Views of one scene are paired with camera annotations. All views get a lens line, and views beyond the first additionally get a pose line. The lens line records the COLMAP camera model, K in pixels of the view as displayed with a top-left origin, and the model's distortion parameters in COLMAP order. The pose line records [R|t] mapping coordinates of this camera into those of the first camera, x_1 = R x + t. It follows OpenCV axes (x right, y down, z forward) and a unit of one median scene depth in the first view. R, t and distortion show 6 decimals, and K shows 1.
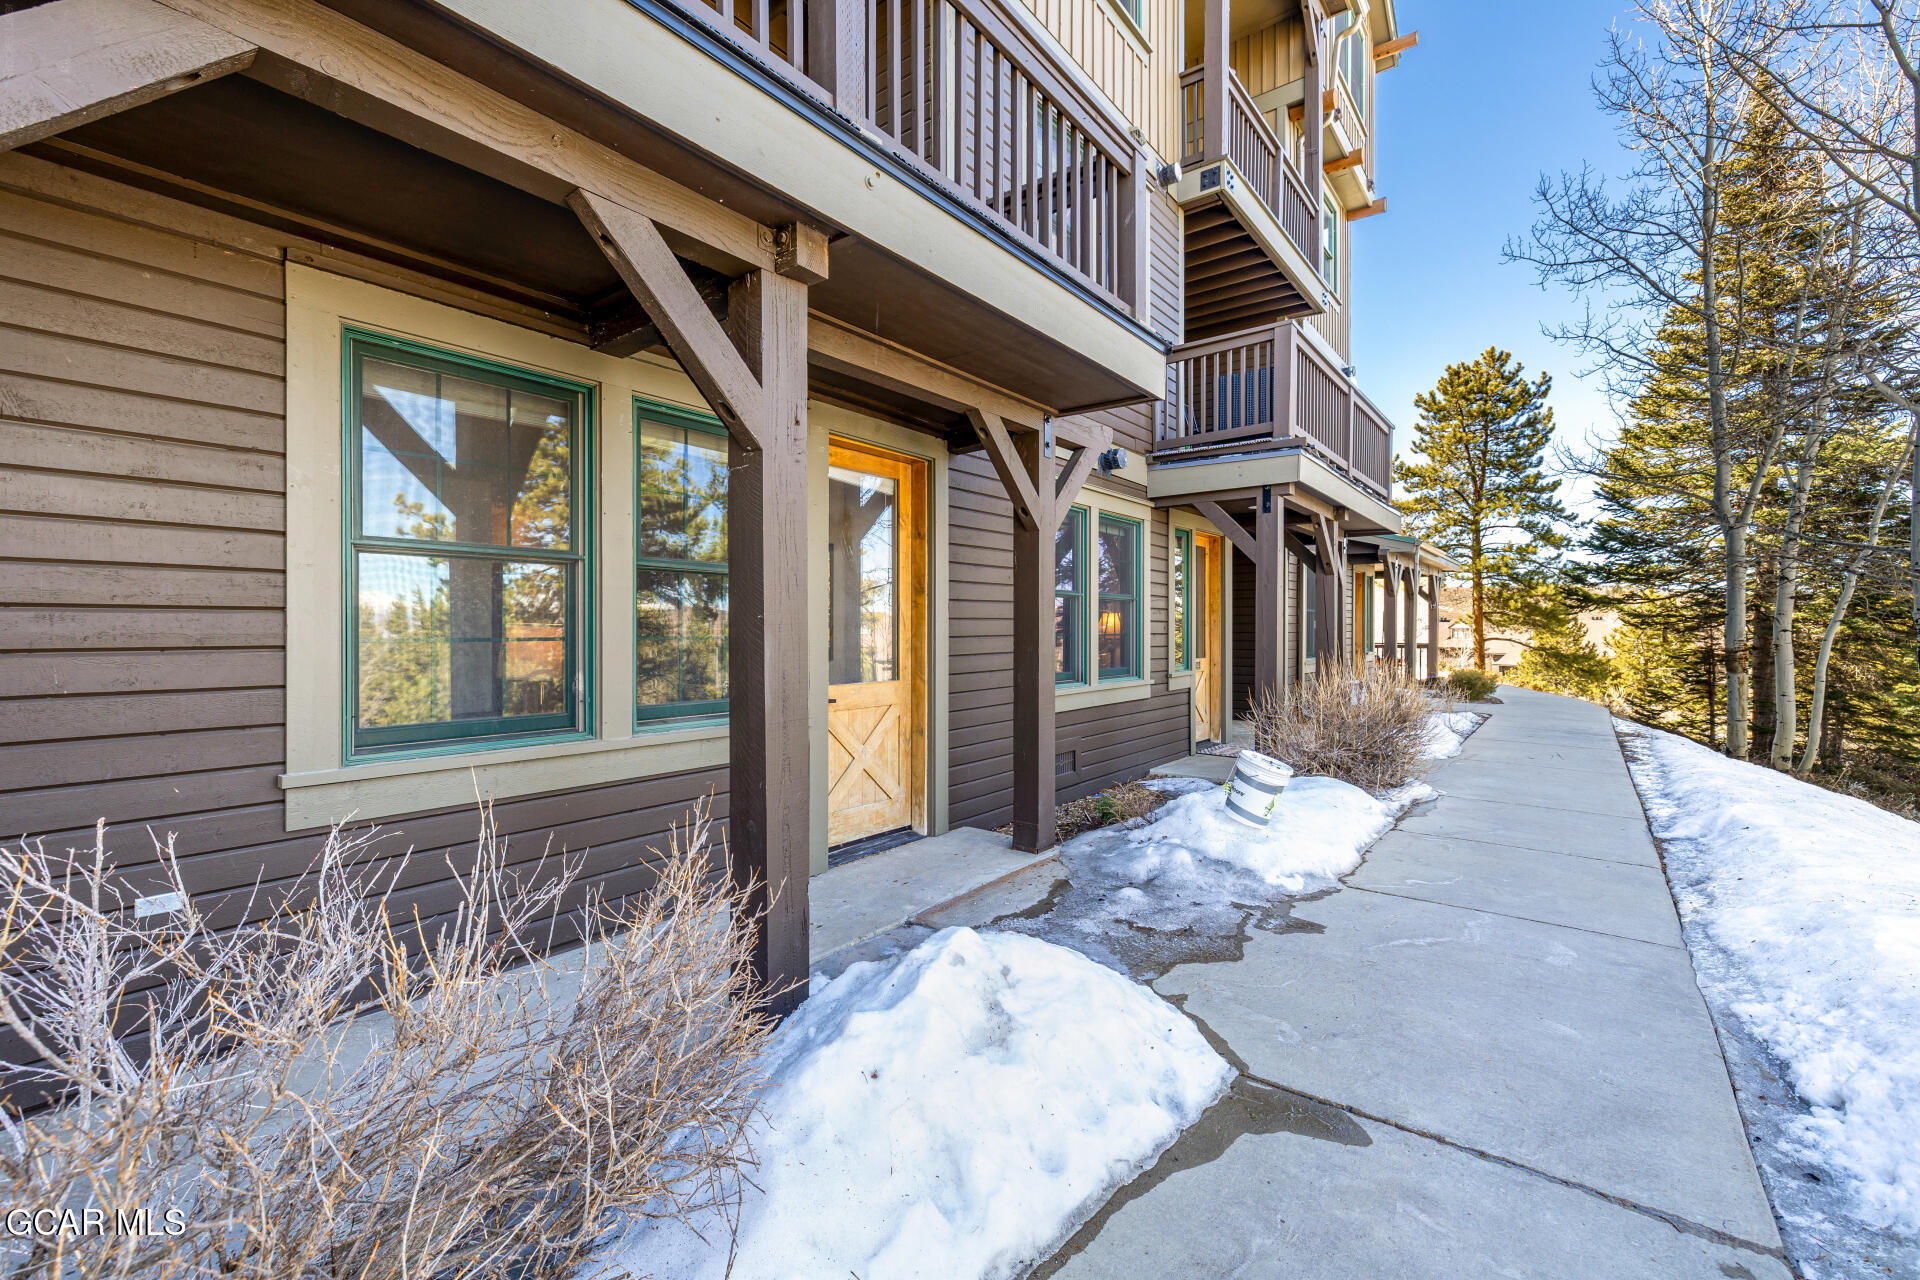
lens RADIAL K [[804.0, 0, 965.5], [0, 804.0, 644.0], [0, 0, 1]] dist [0.002461, 0.000481]
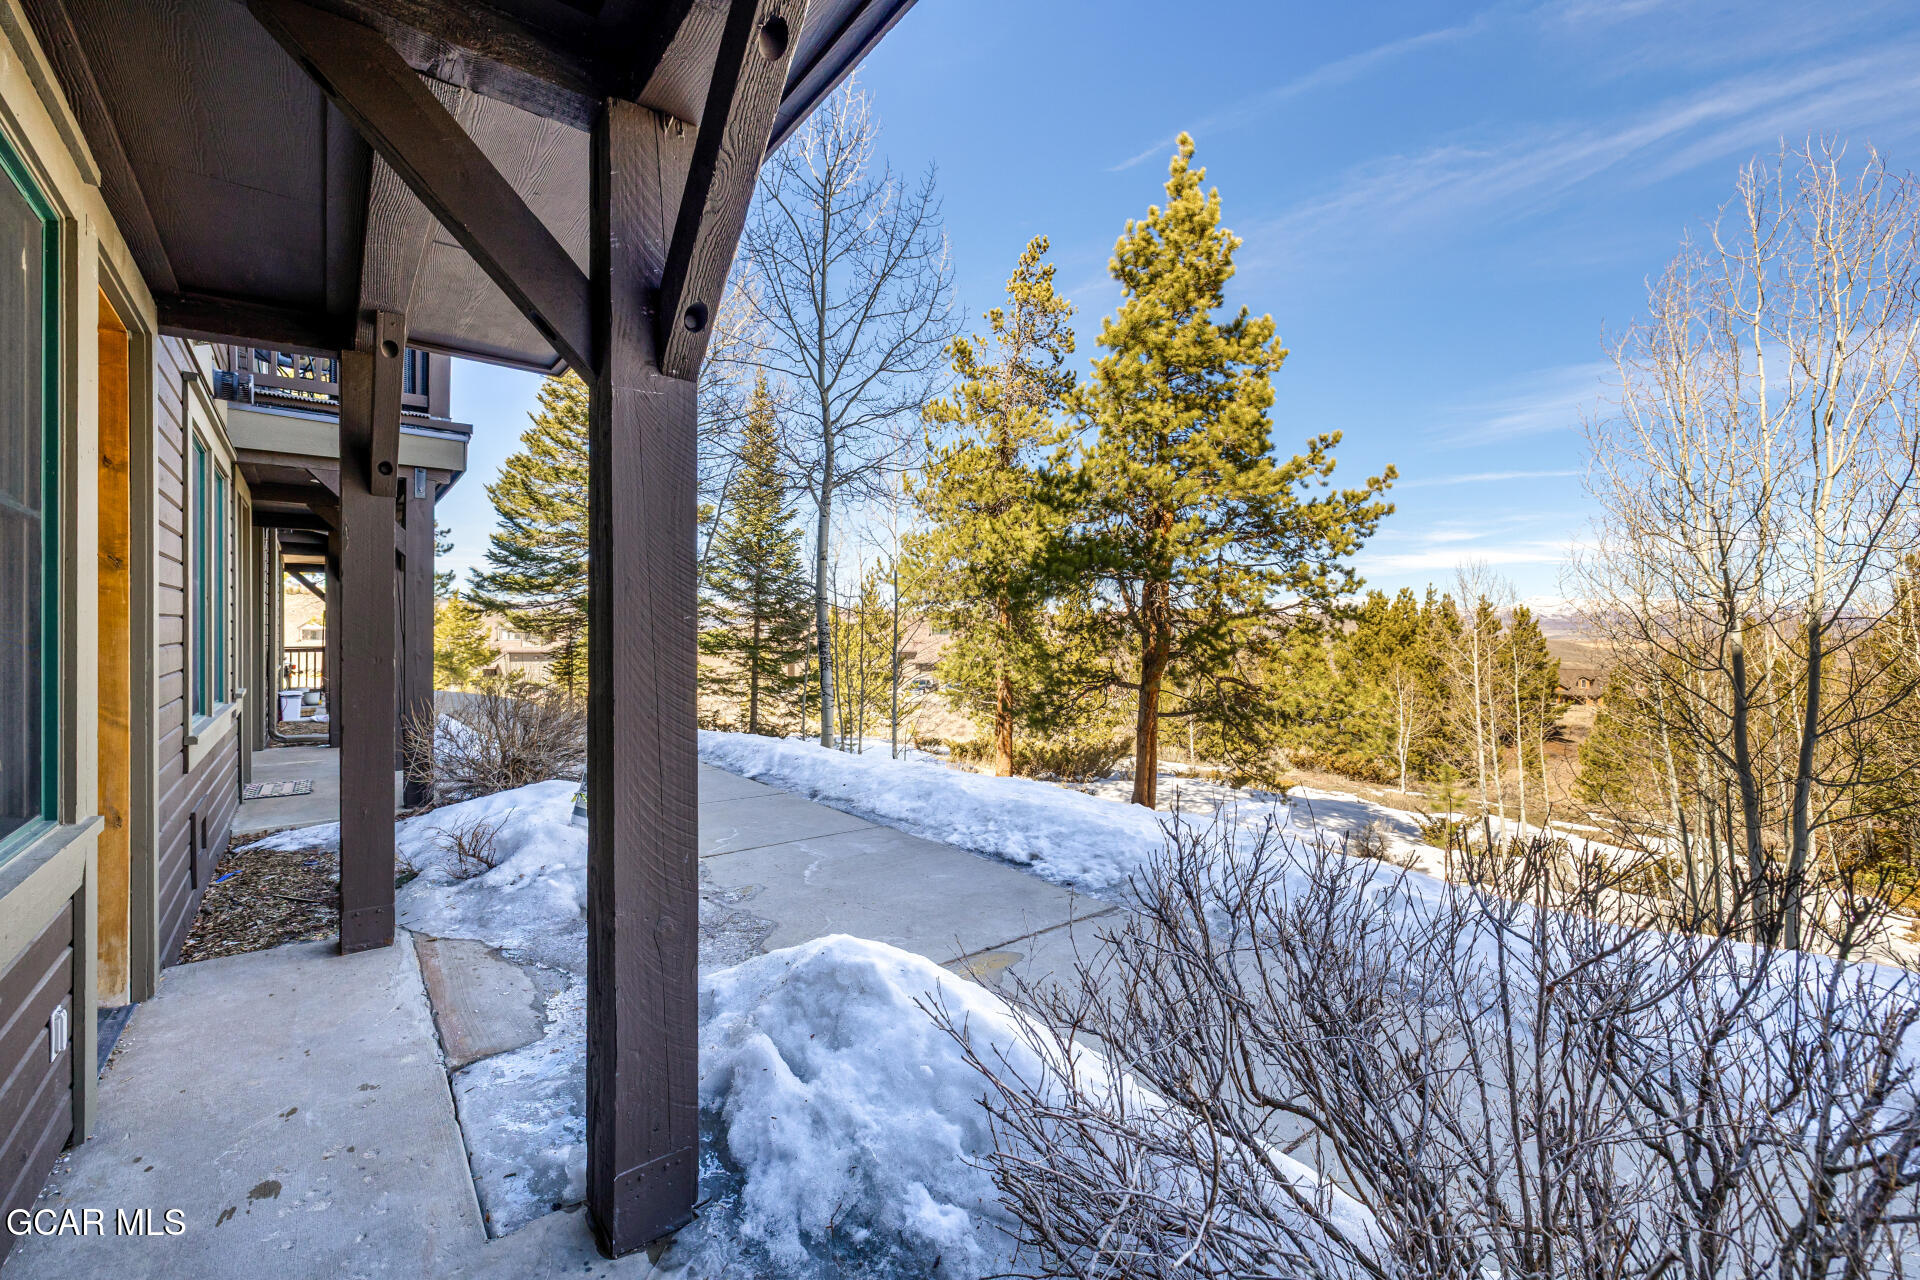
lens RADIAL K [[804.0, 0, 963.0], [0, 804.0, 633.0], [0, 0, 1]] dist [0.002461, 0.000481]
pose [[0.237258, -0.002113, 0.971444, -0.553402], [0.017894, 0.999837, -0.002196, -0.007377], [-0.971282, 0.017904, 0.237257, 0.374095]]
